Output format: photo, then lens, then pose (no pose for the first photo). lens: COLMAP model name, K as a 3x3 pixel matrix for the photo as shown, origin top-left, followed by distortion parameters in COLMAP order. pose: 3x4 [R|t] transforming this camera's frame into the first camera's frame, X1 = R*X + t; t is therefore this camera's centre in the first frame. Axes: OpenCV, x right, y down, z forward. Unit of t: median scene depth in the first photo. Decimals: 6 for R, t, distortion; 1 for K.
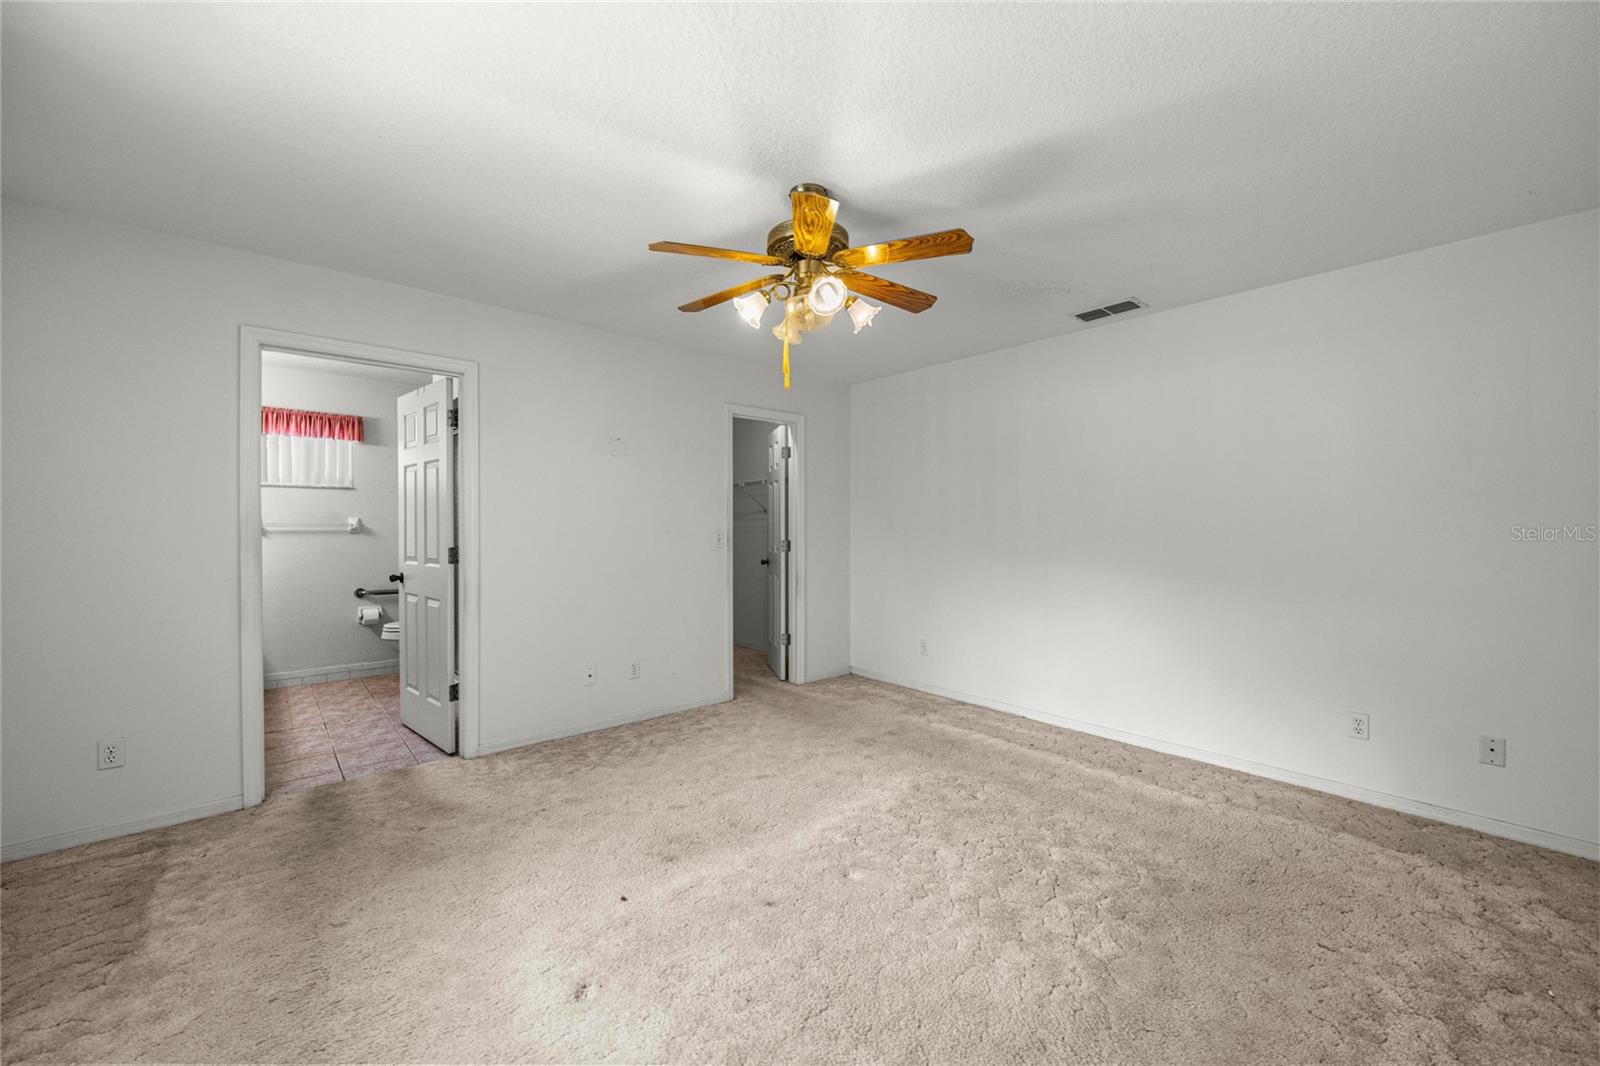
lens RADIAL K [[612.4, 0, 797.6], [0, 612.4, 533.2], [0, 0, 1]] dist [-0.006133, -0.000069]
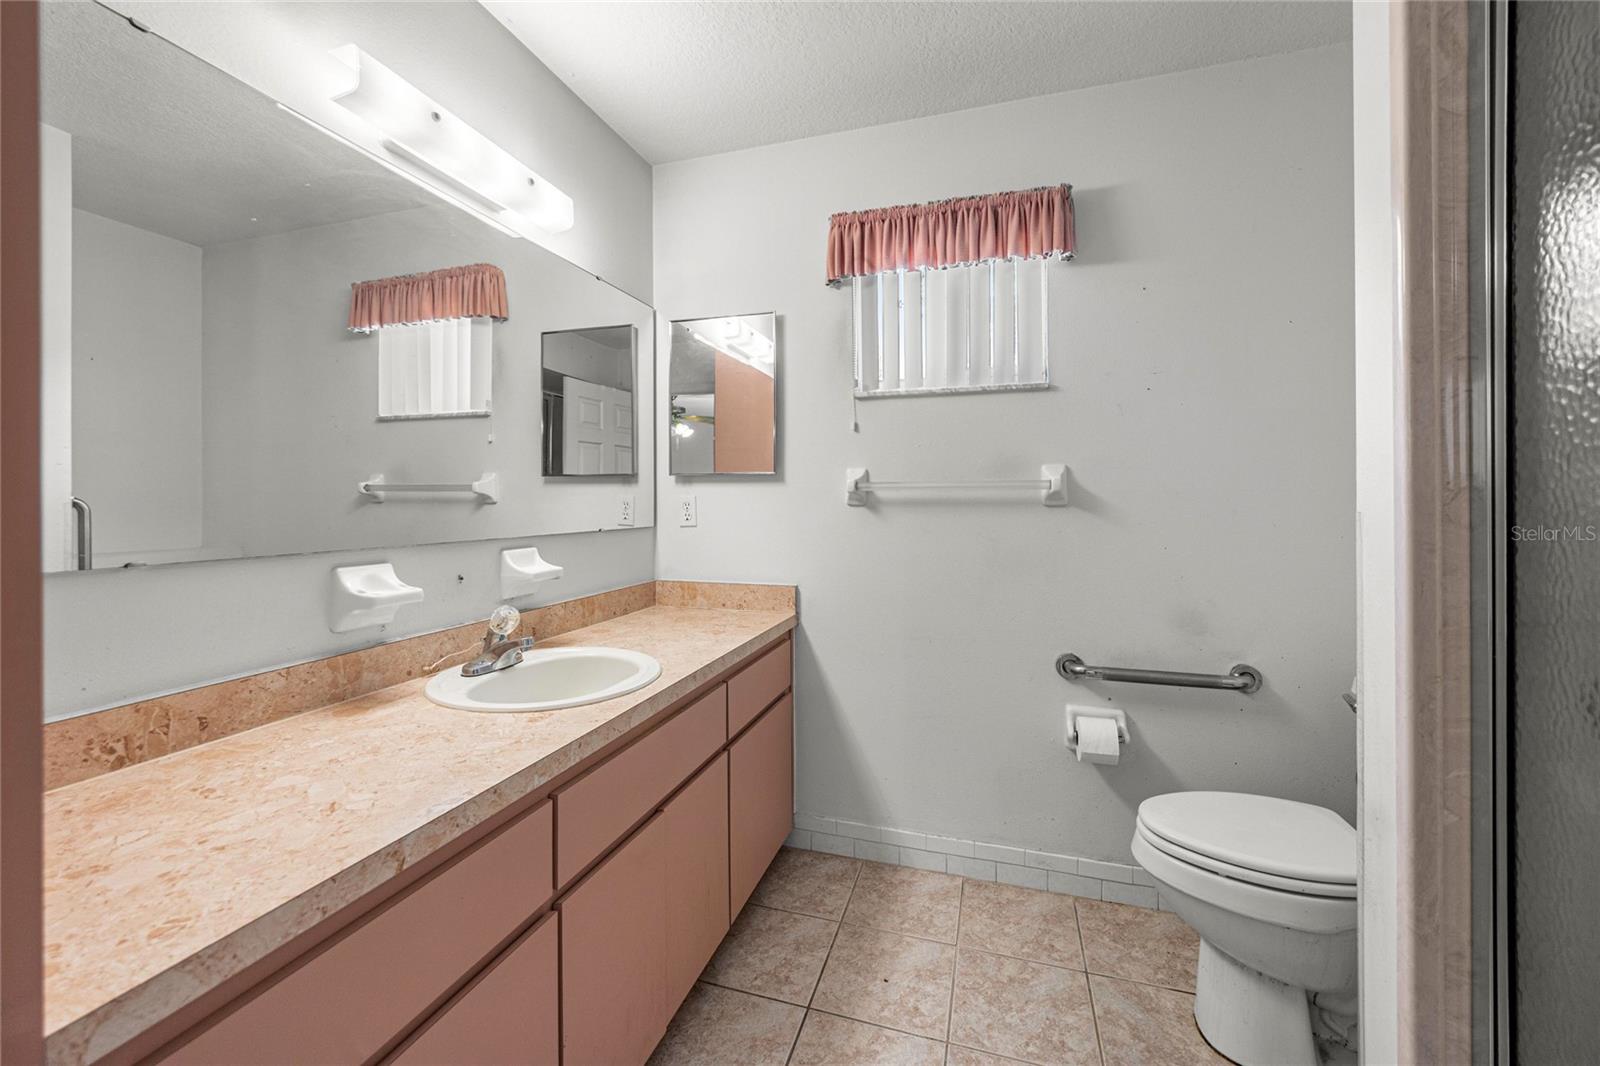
lens RADIAL K [[612.4, 0, 795.2], [0, 612.4, 491.8], [0, 0, 1]] dist [-0.006133, -0.000069]
pose [[0.514091, -0.015826, -0.857590, -0.500569], [0.001028, 0.999840, -0.017835, -0.002131], [0.857735, 0.008287, 0.514025, 0.689501]]
